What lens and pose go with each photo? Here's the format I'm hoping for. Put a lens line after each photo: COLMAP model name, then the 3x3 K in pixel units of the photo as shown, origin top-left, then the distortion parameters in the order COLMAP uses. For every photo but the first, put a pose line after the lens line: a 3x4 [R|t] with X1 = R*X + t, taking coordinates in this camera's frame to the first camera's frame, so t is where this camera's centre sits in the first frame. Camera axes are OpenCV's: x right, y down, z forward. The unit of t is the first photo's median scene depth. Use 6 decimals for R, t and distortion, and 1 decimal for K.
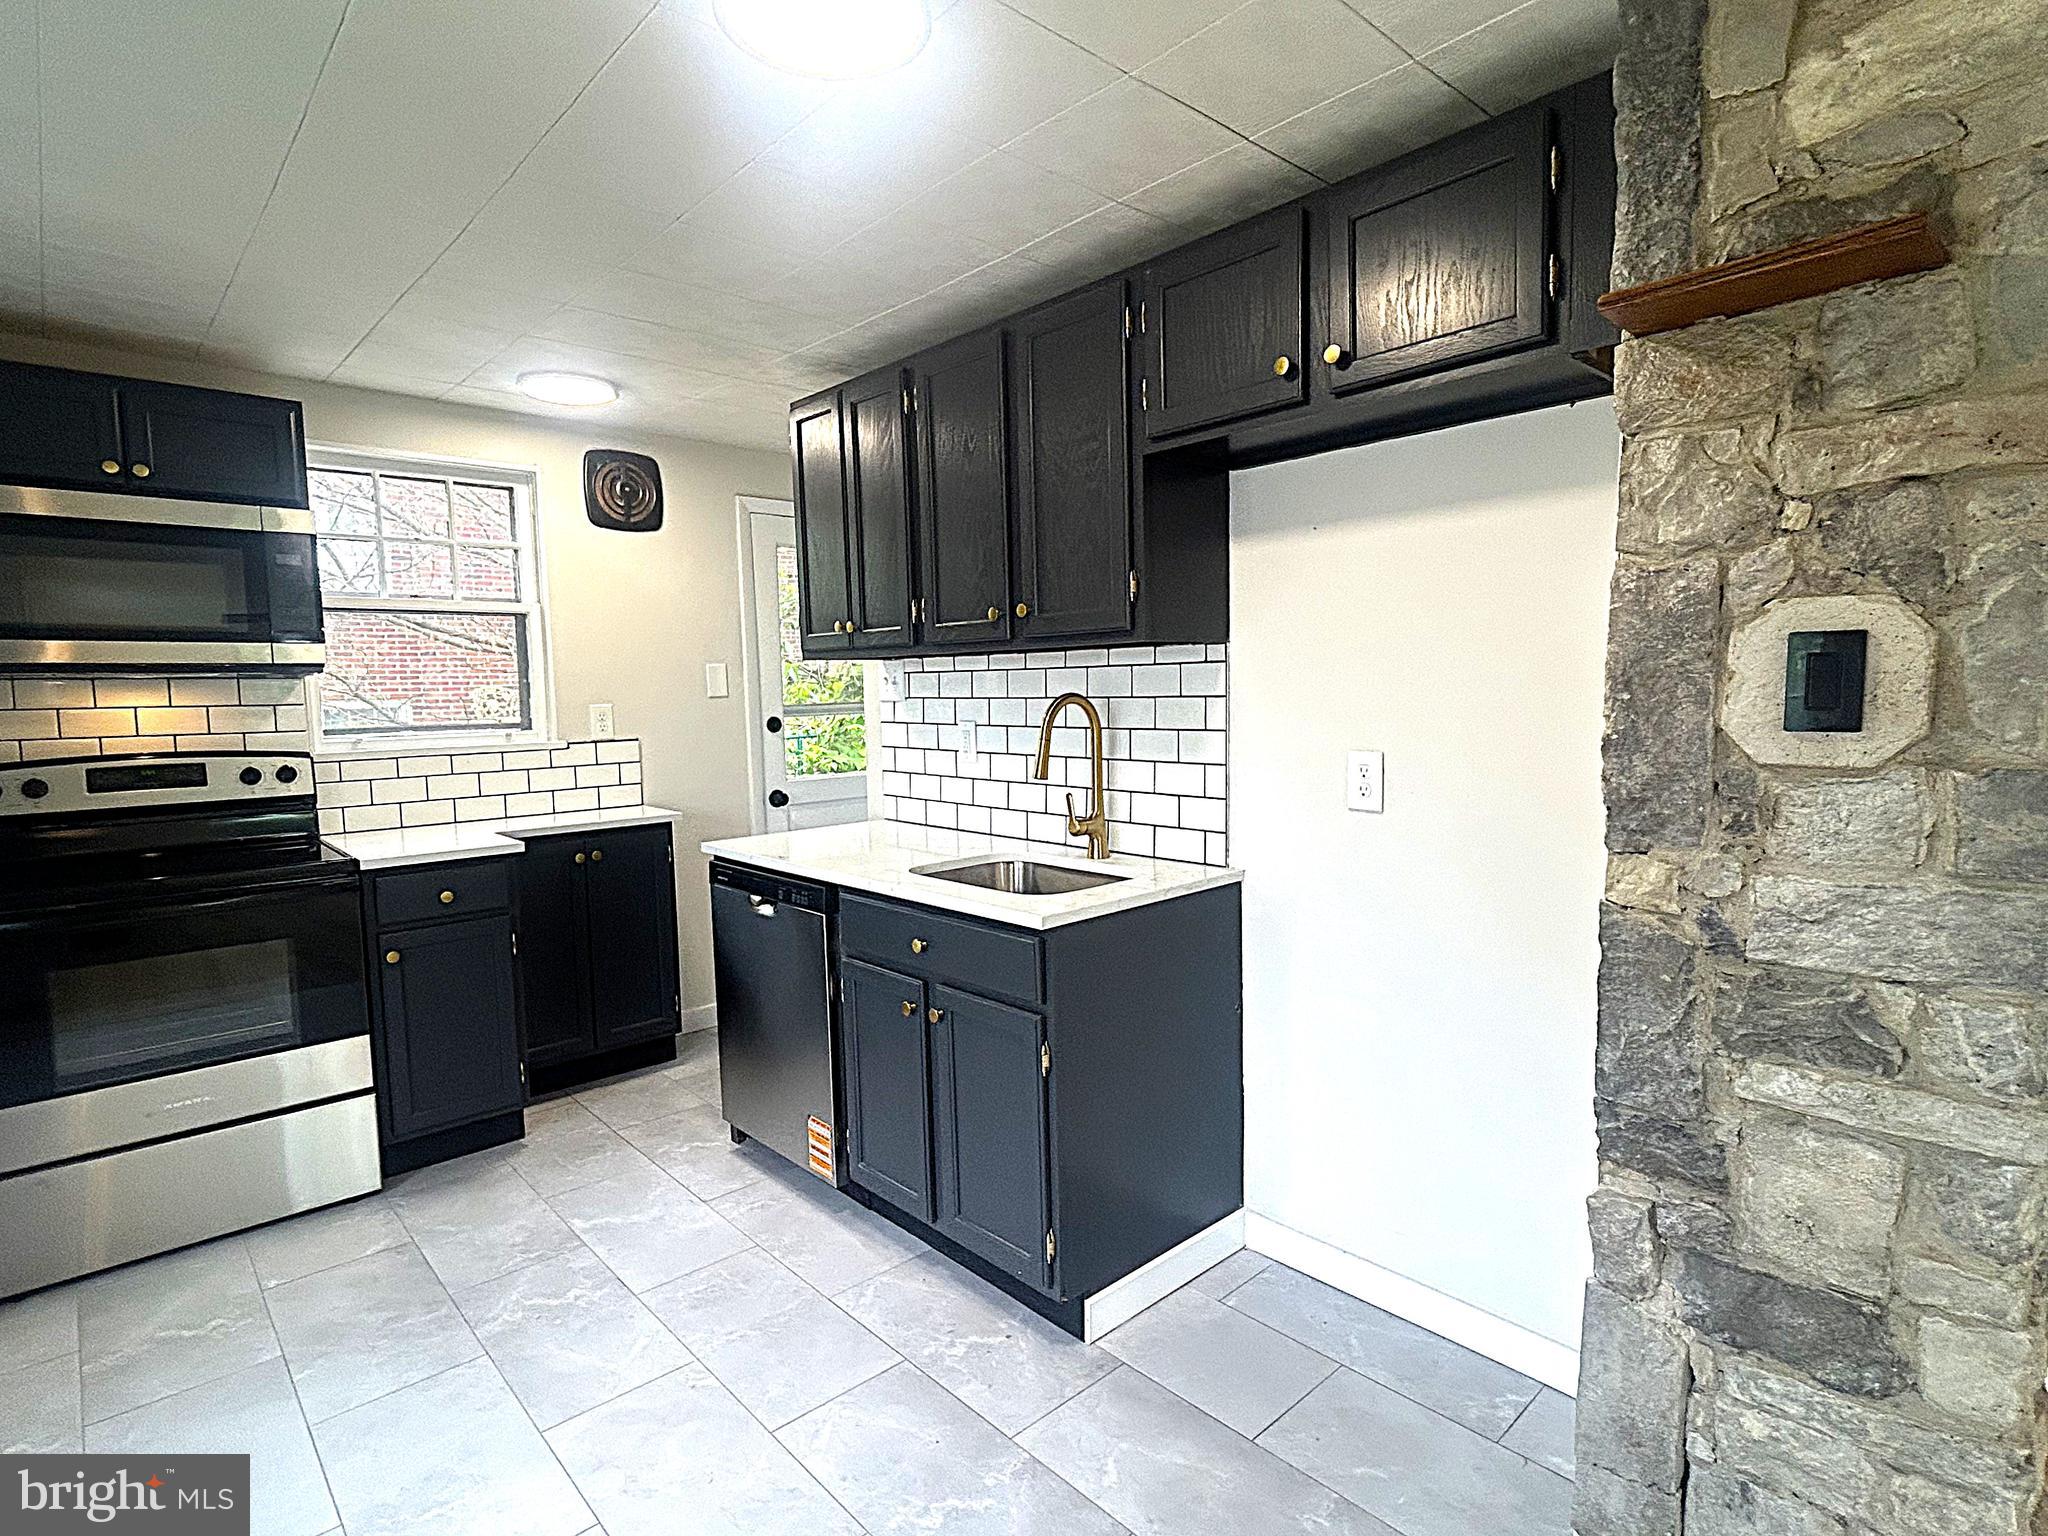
lens RADIAL K [[1048.3, 0, 1036.4], [0, 1048.3, 774.8], [0, 0, 1]] dist [-0.002549, 0.002300]
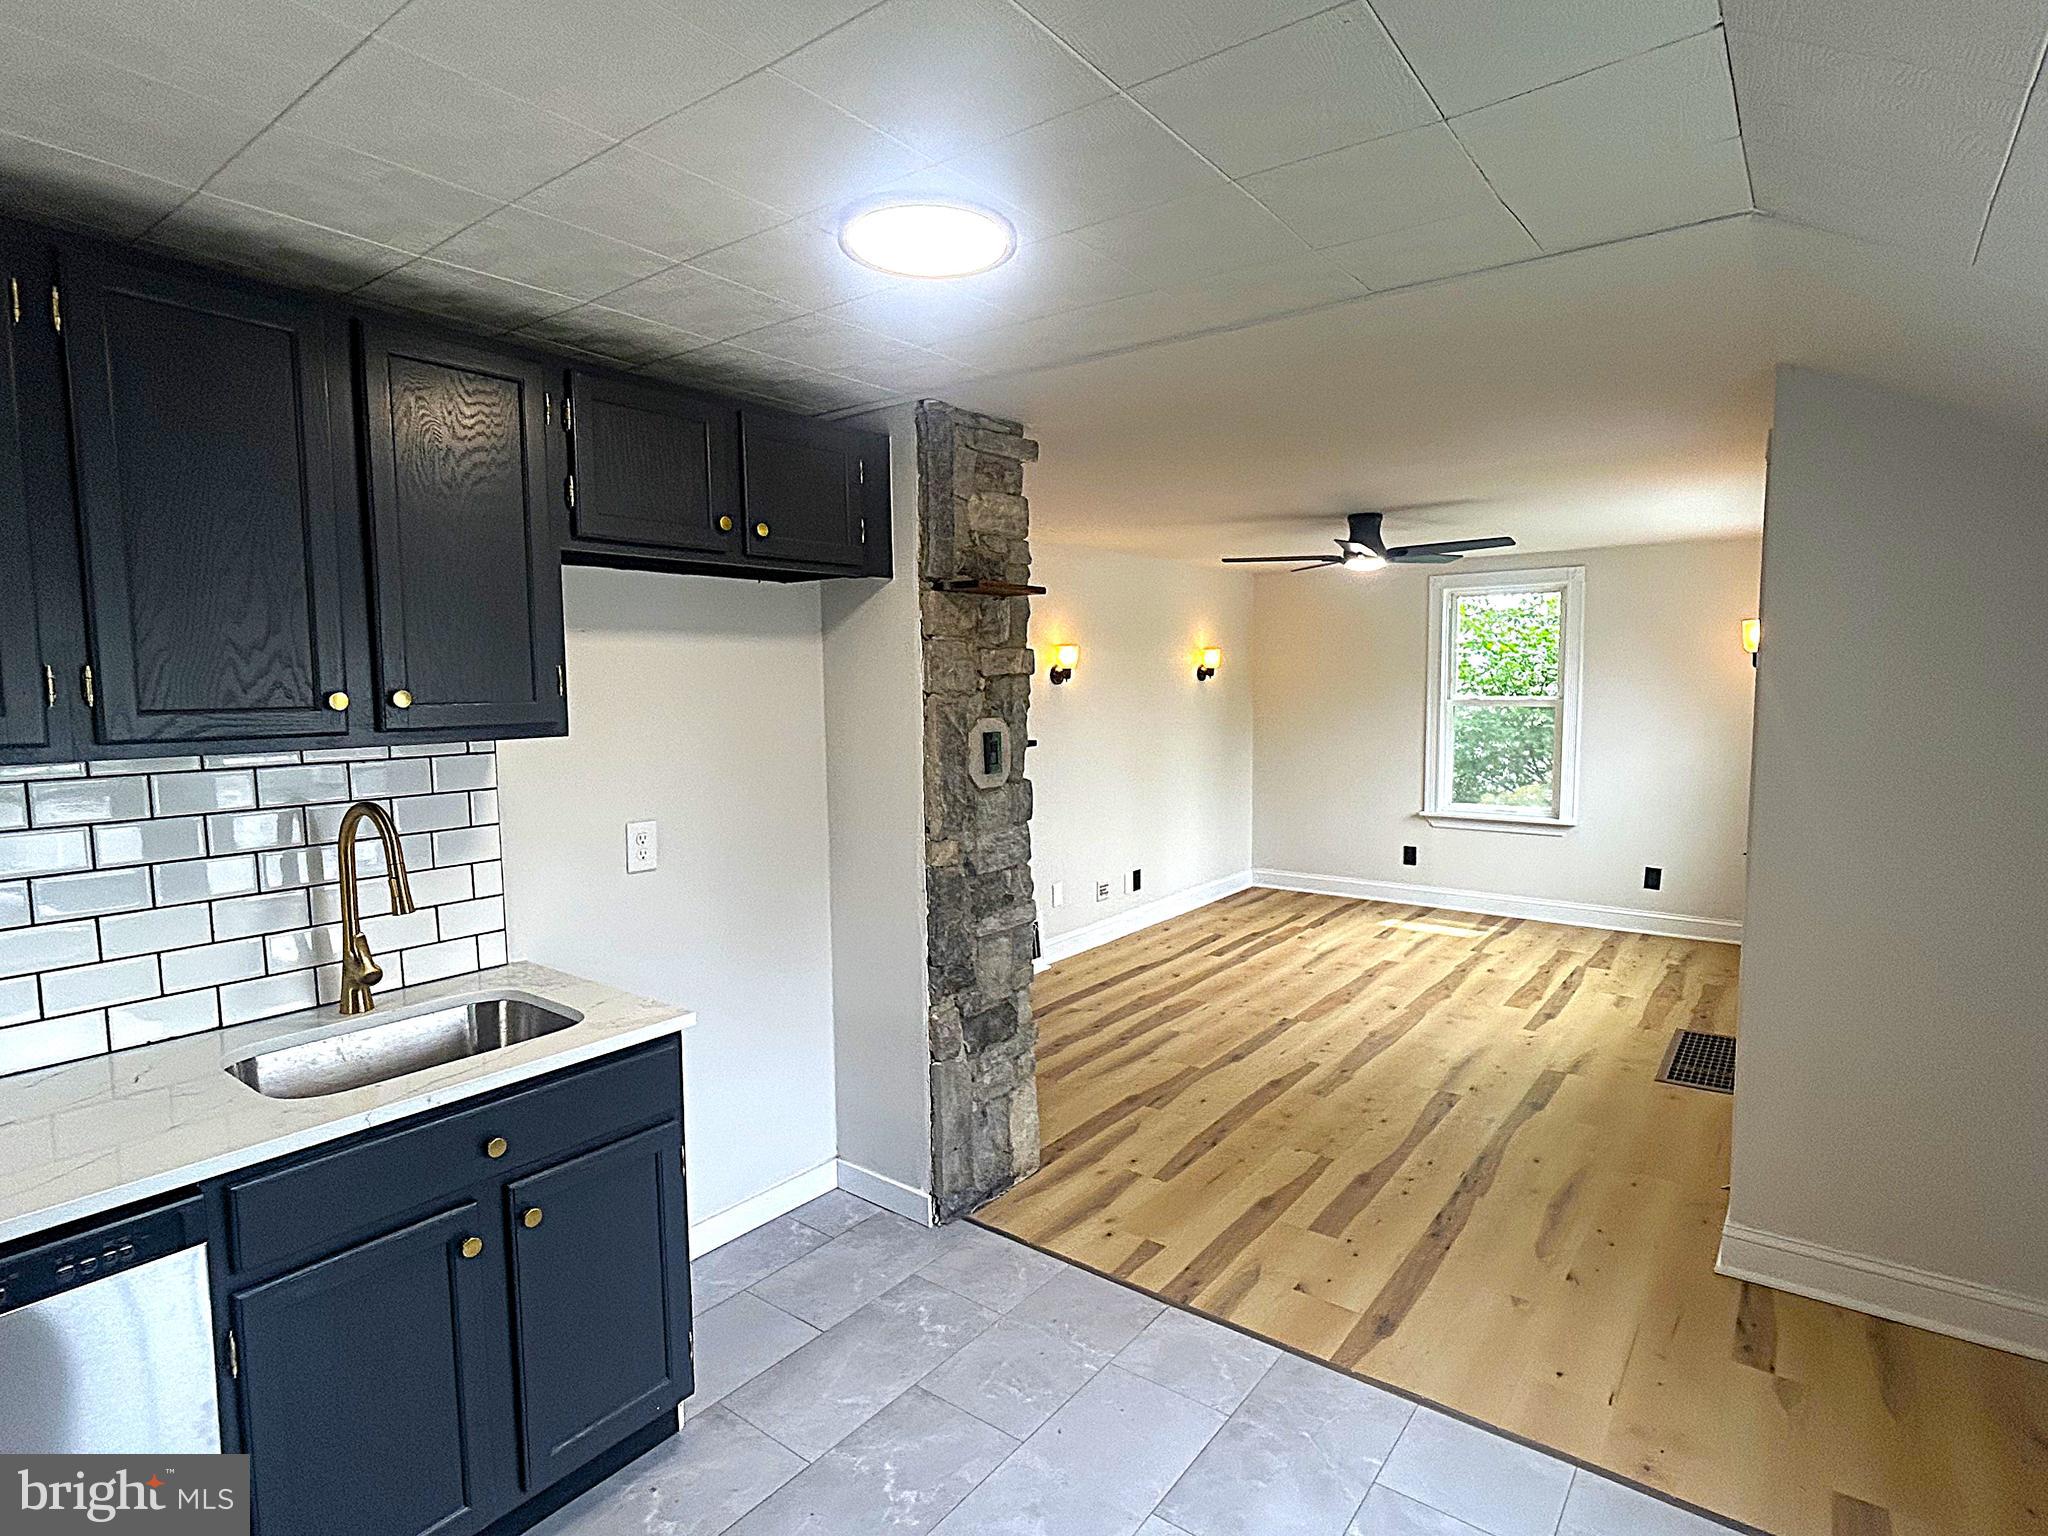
lens RADIAL K [[1048.3, 0, 1039.1], [0, 1048.3, 768.0], [0, 0, 1]] dist [-0.002549, 0.002300]
pose [[-0.173432, -0.061469, 0.982926, -0.837228], [0.097471, 0.992079, 0.079240, -0.119262], [-0.980011, 0.109549, -0.166067, 0.657682]]
